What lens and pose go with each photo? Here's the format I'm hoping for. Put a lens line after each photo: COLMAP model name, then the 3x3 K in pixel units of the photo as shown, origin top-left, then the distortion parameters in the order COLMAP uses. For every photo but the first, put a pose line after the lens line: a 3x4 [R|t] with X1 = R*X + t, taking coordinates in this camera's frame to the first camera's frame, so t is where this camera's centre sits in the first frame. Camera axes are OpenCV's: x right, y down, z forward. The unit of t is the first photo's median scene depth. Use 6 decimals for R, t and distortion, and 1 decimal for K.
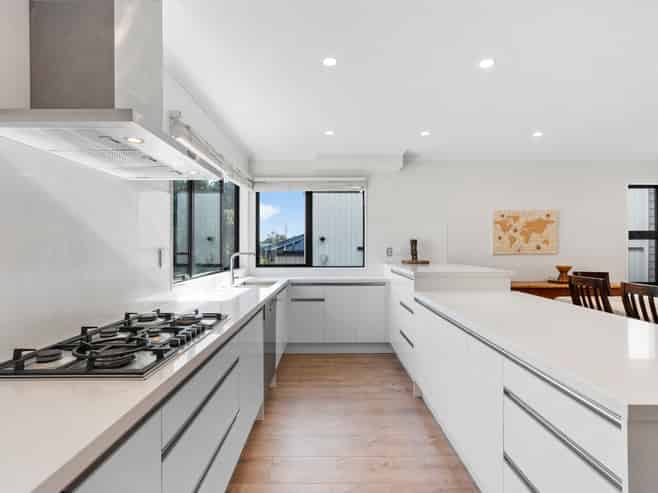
lens RADIAL K [[360.4, 0, 329.0], [0, 360.4, 241.9], [0, 0, 1]] dist [-0.043924, 0.033004]
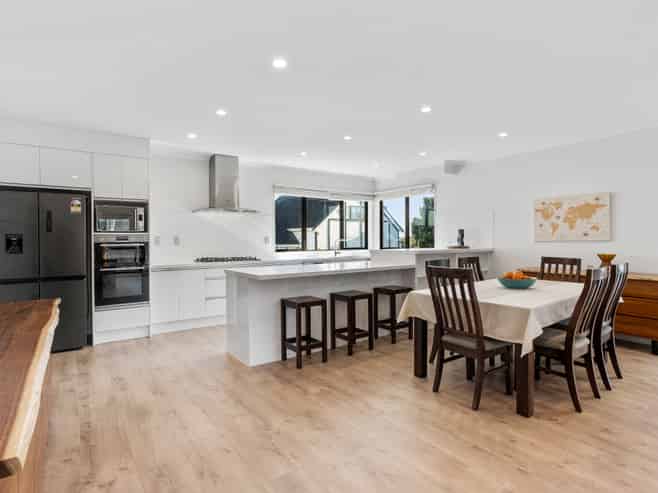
lens RADIAL K [[360.4, 0, 329.0], [0, 360.4, 241.9], [0, 0, 1]] dist [-0.043924, 0.033004]
pose [[0.579999, 0.002896, -0.814612, 0.960023], [0.005825, 0.999953, 0.007703, 0.024830], [0.814596, -0.009213, 0.579955, -0.088905]]
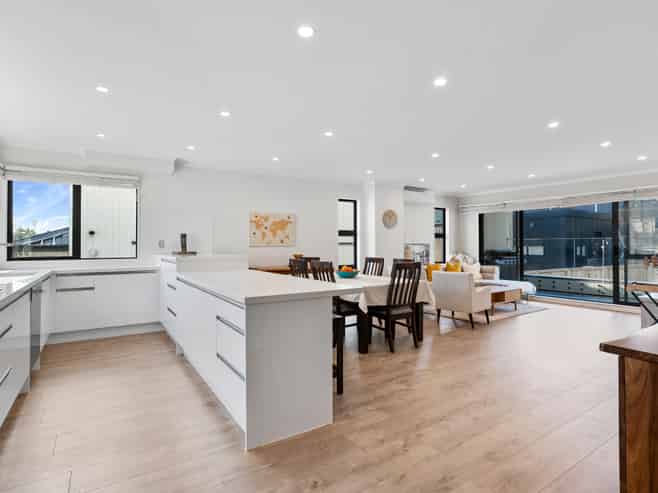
lens RADIAL K [[360.4, 0, 329.0], [0, 360.4, 241.9], [0, 0, 1]] dist [-0.043924, 0.033004]
pose [[0.840374, 0.003140, 0.541998, 0.000164], [-0.006602, 0.999968, 0.004443, 0.011516], [-0.541967, -0.007312, 0.840368, -0.239340]]
